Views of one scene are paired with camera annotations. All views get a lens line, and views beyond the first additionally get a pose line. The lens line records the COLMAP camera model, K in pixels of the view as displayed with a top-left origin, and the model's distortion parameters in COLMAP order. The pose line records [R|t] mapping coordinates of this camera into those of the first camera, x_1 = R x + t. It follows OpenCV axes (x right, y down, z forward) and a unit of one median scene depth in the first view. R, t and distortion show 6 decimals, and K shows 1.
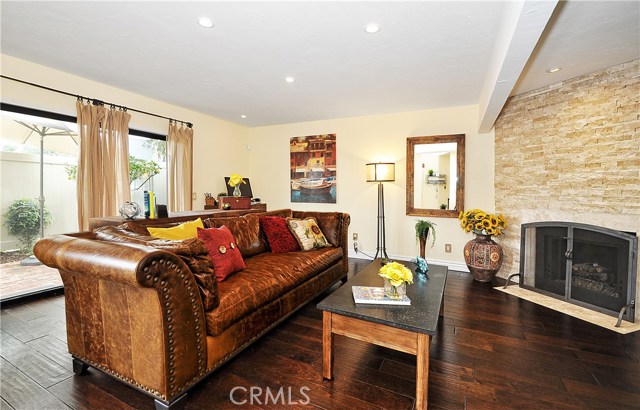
lens RADIAL K [[277.9, 0, 320.0], [0, 277.9, 205.0], [0, 0, 1]] dist [0.012806, -0.014291]
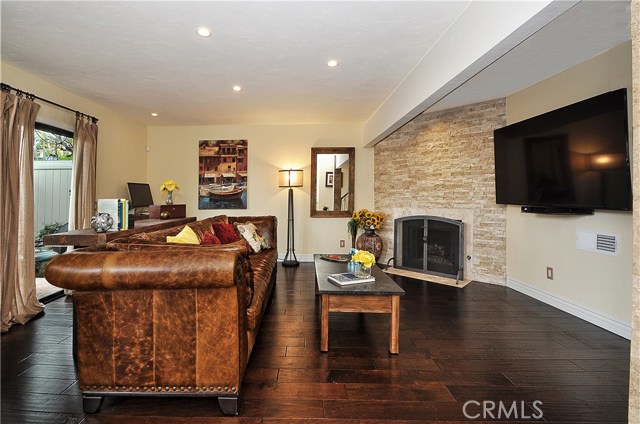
lens RADIAL K [[285.6, 0, 319.1], [0, 285.6, 207.2], [0, 0, 1]] dist [0.000347, -0.011090]
pose [[0.893969, -0.036163, 0.446667, -0.187615], [0.041500, 0.999136, -0.002168, 0.001055], [-0.446203, 0.020475, 0.894698, -0.037847]]
